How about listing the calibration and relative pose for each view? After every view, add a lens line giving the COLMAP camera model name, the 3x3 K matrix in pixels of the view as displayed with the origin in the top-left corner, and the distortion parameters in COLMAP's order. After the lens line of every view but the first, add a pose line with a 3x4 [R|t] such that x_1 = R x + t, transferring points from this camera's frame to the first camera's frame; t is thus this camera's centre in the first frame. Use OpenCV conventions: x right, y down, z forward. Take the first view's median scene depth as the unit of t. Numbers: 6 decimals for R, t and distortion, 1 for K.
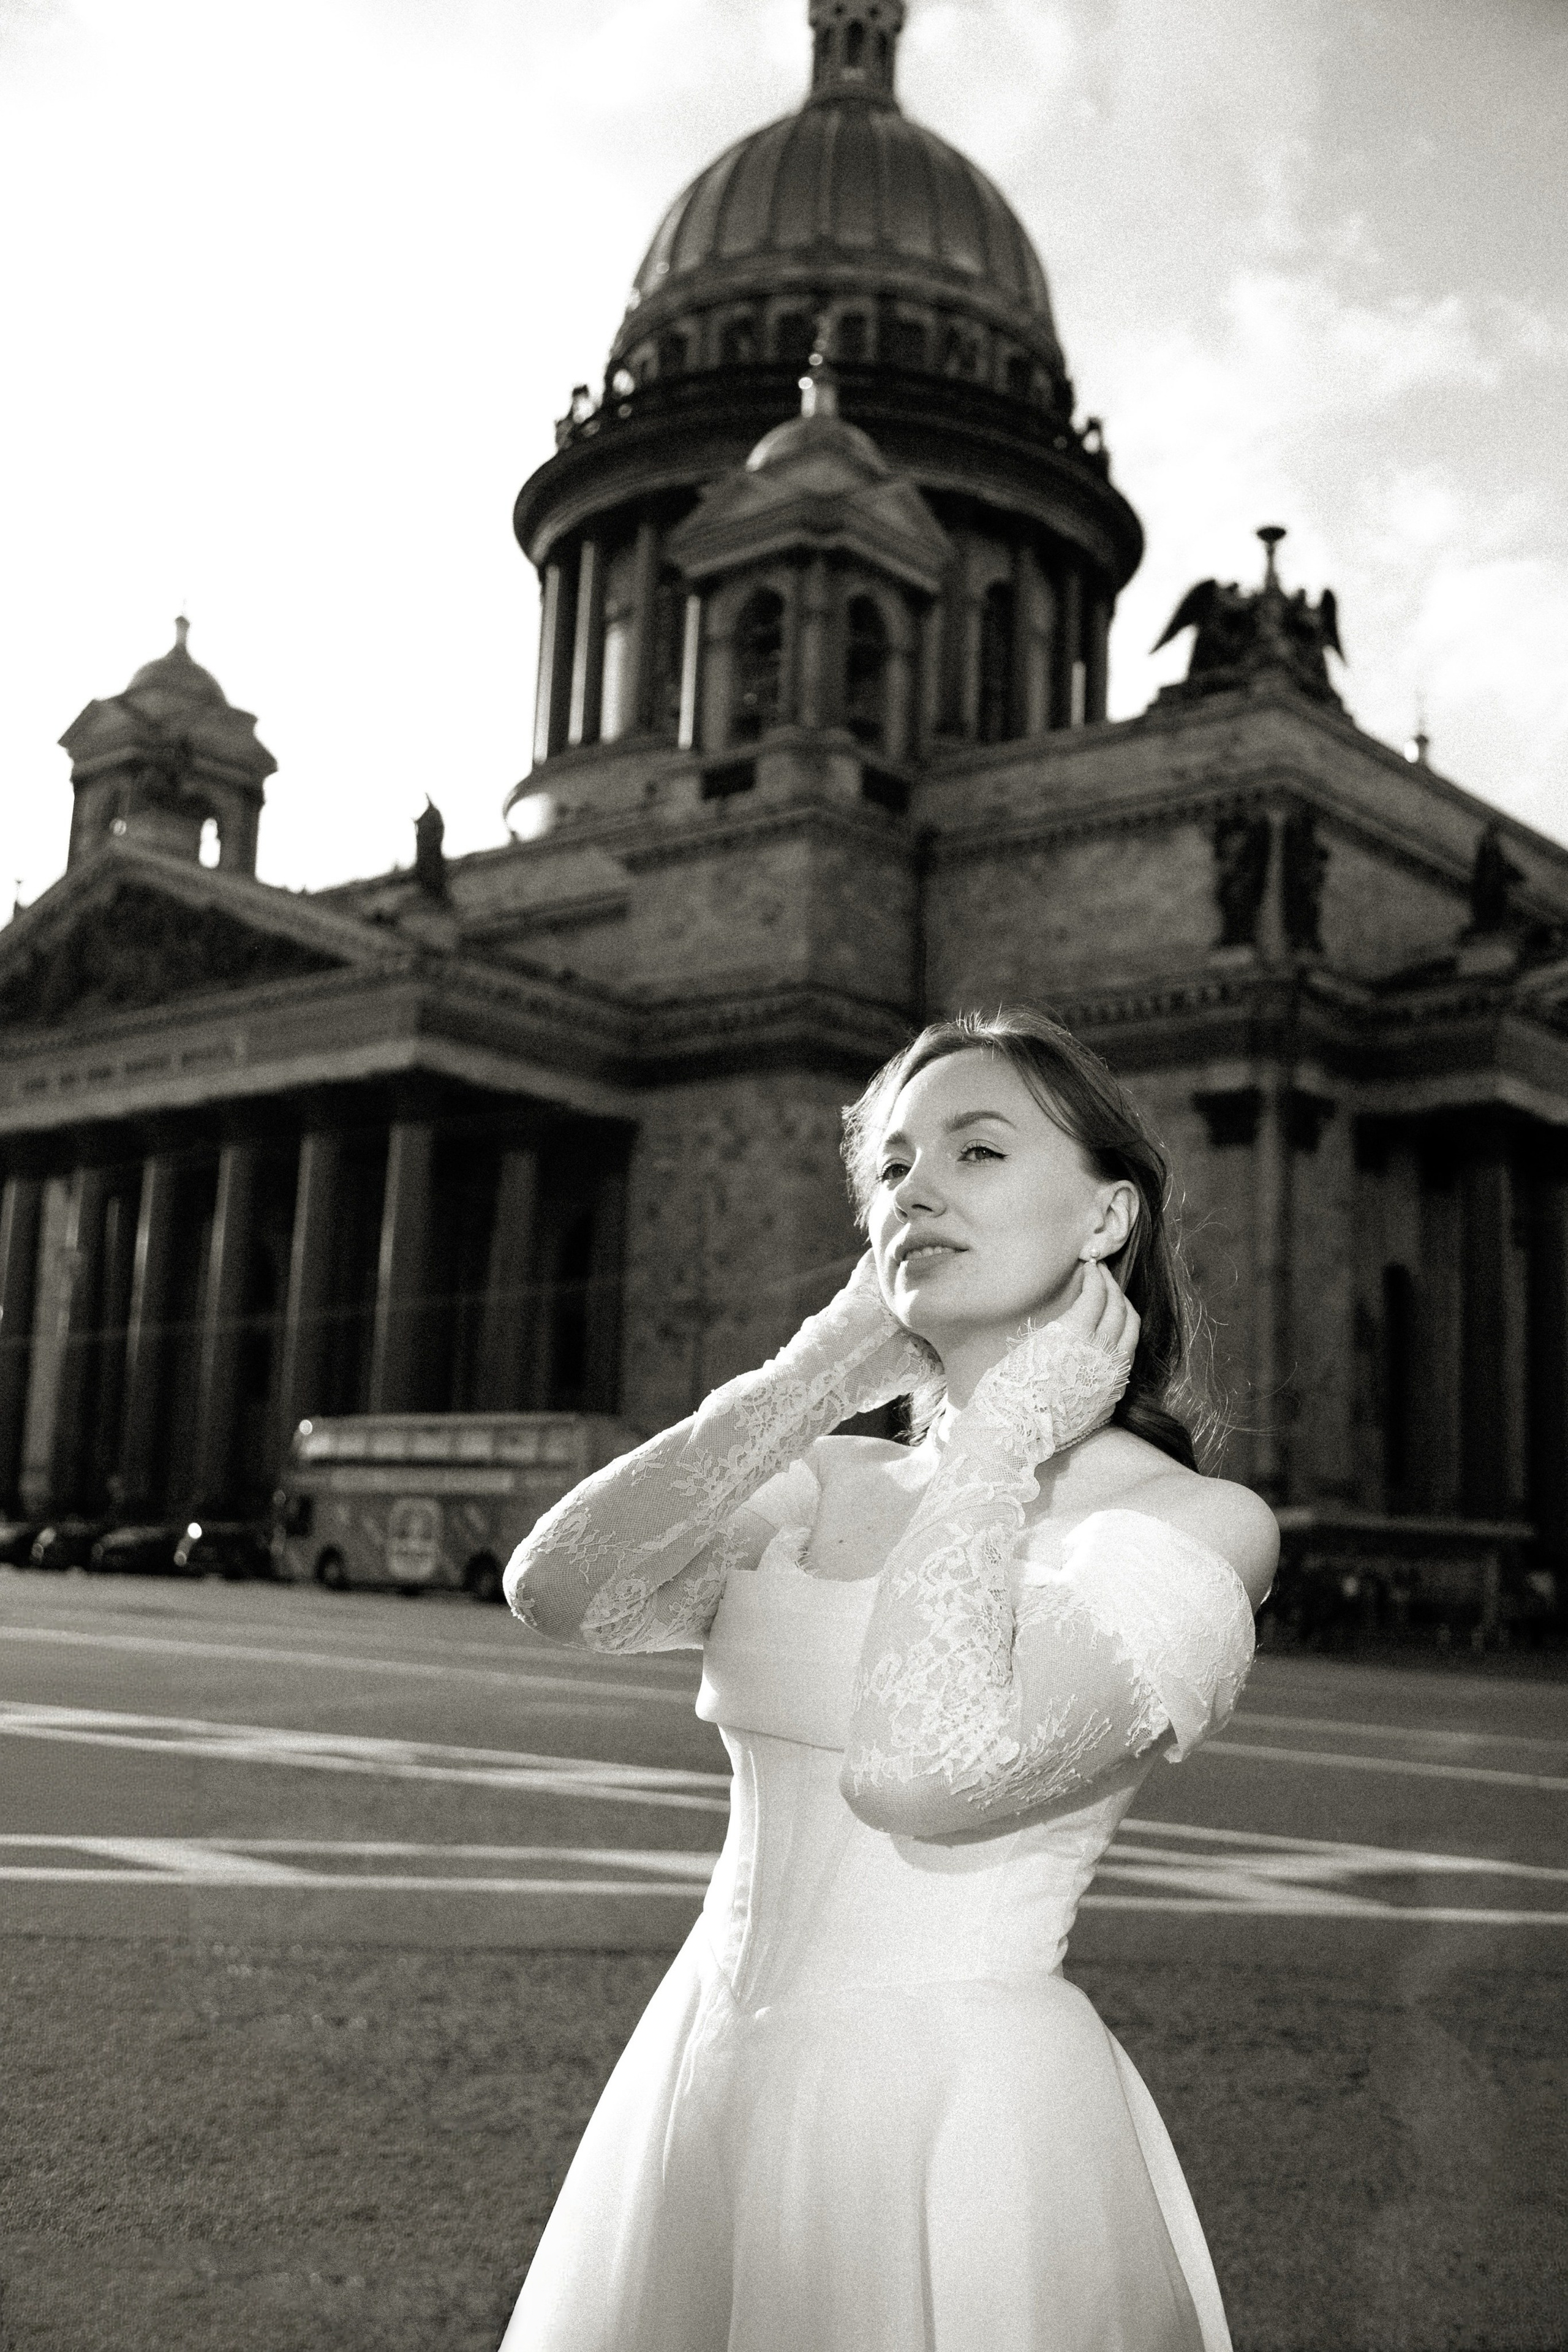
lens RADIAL K [[2169.7, 0, 793.3], [0, 2169.7, 1199.1], [0, 0, 1]] dist [0.018932, -0.013310]
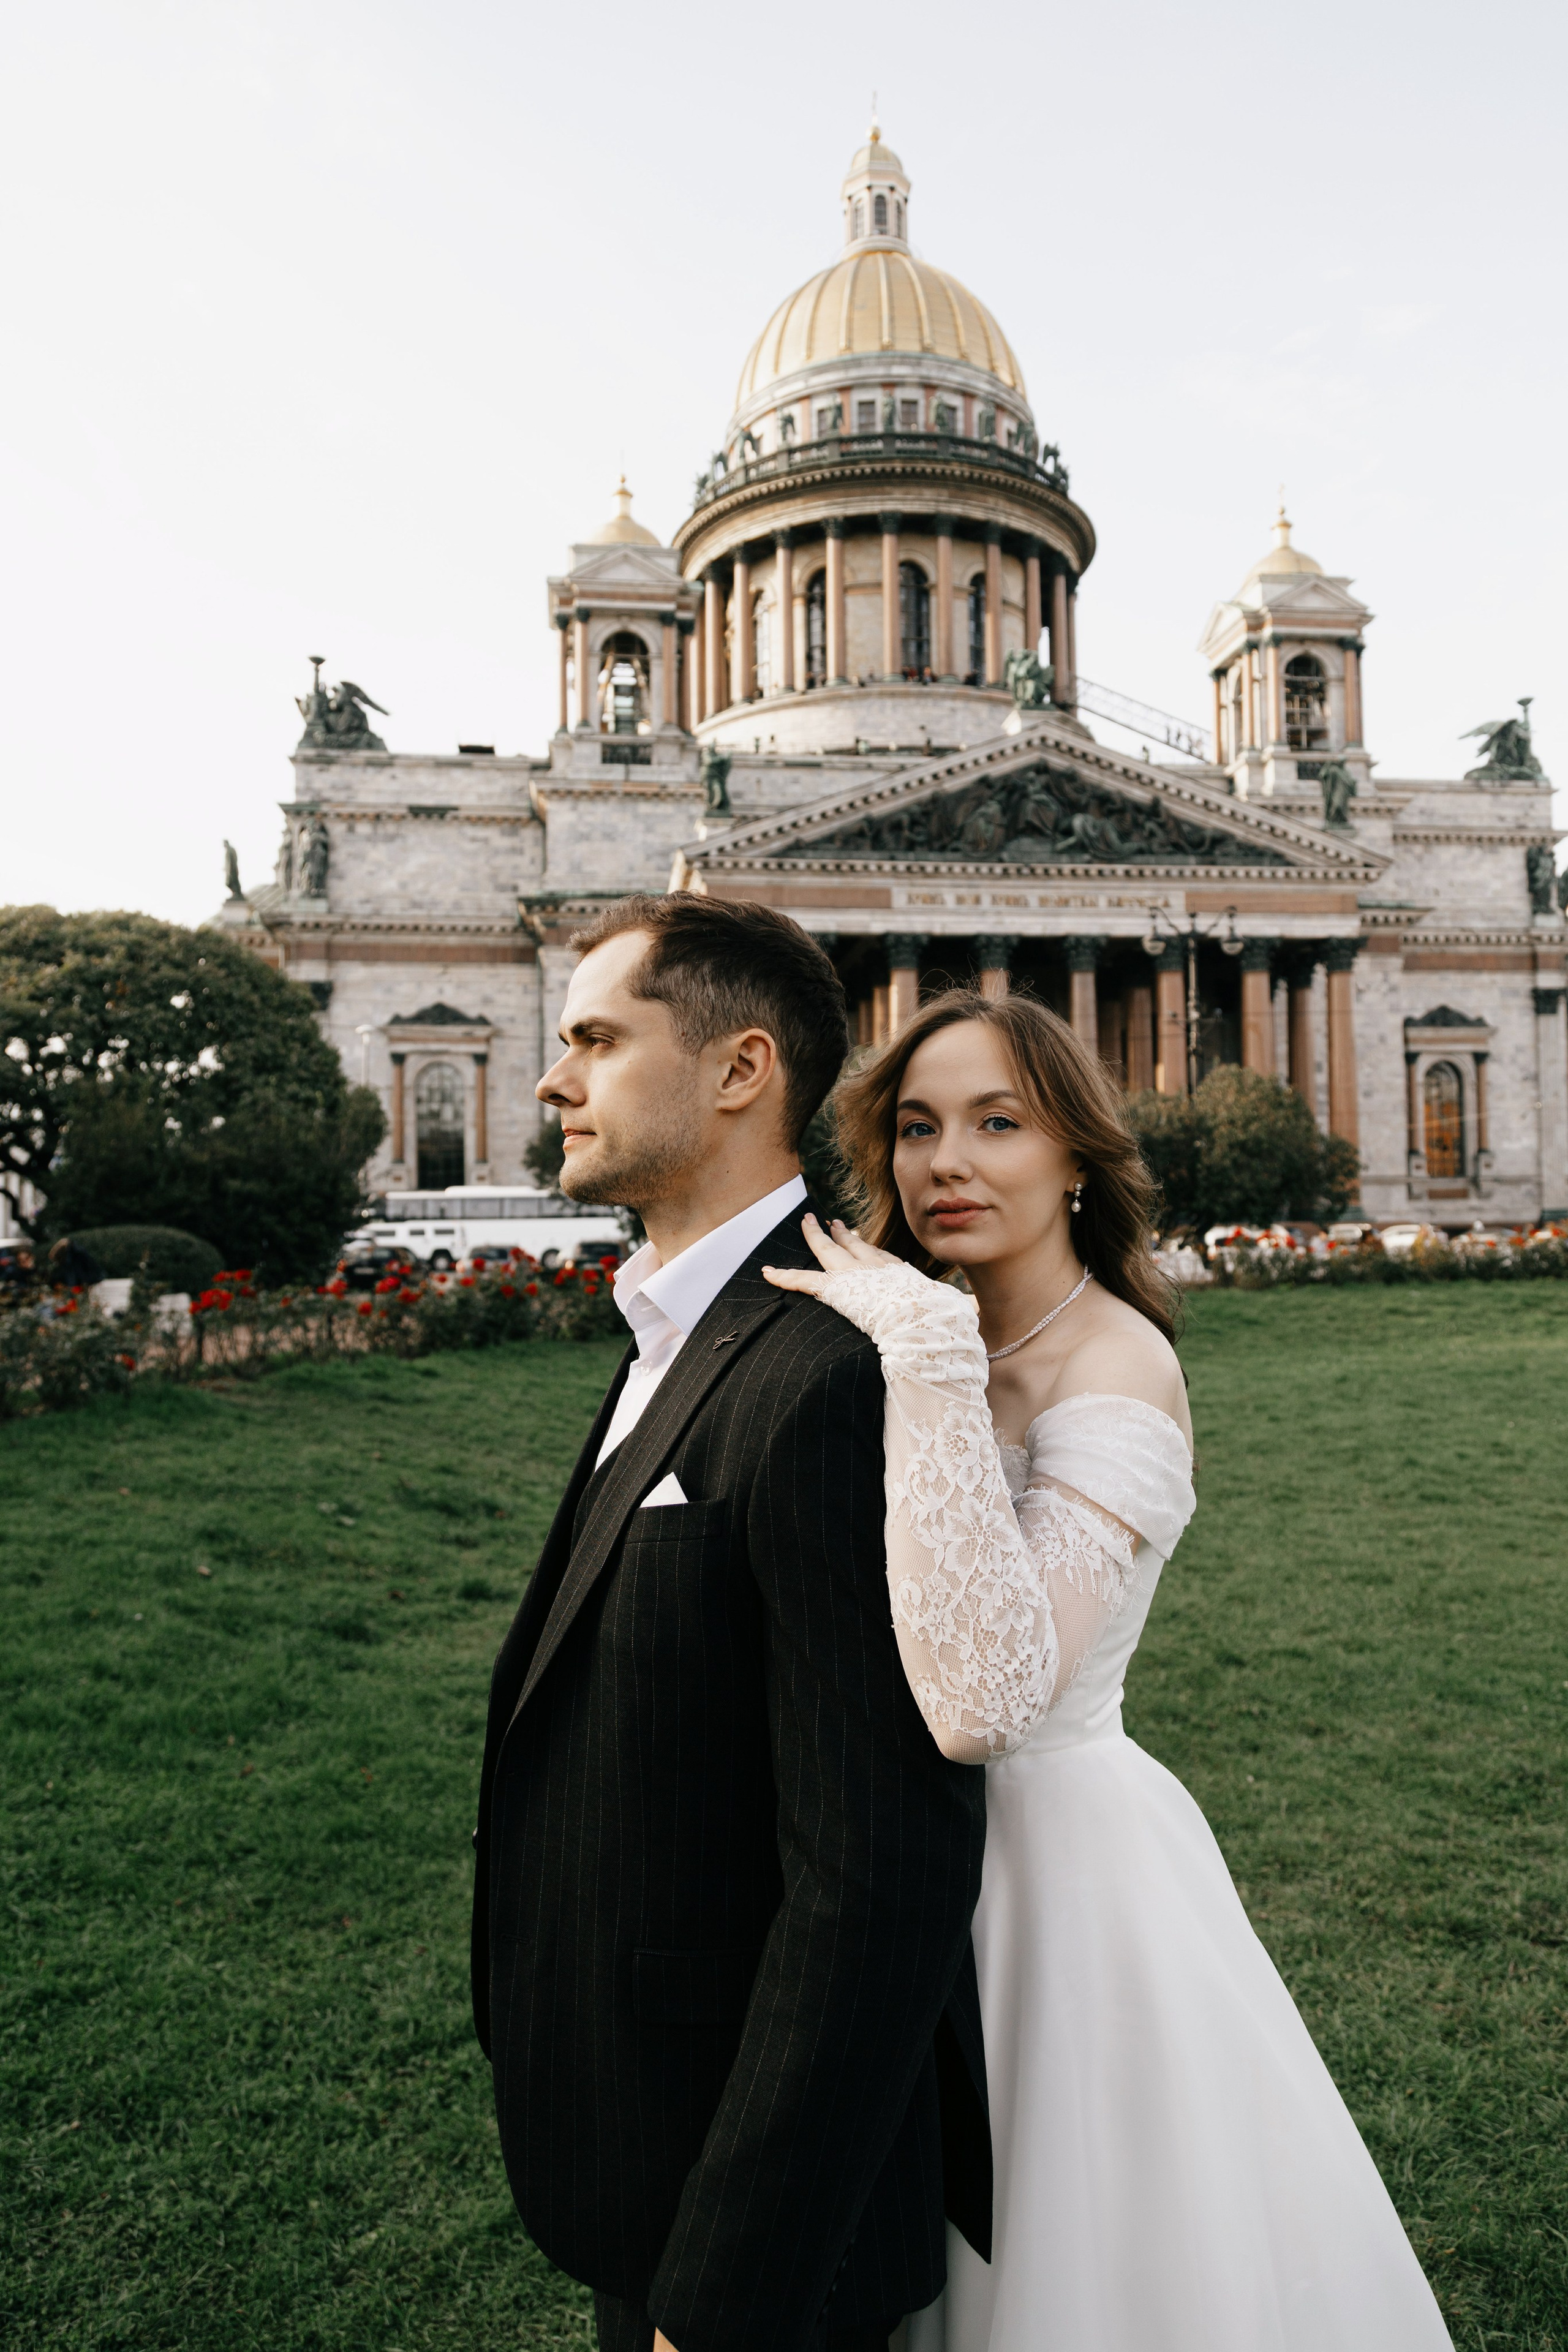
lens RADIAL K [[1544.3, 0, 788.7], [0, 1544.3, 1181.3], [0, 0, 1]] dist [0.006235, -0.000038]
pose [[0.681652, -0.015248, 0.731518, -1.237122], [-0.043110, 0.997209, 0.060958, 0.068854], [-0.730405, -0.073088, 0.679092, 0.489059]]
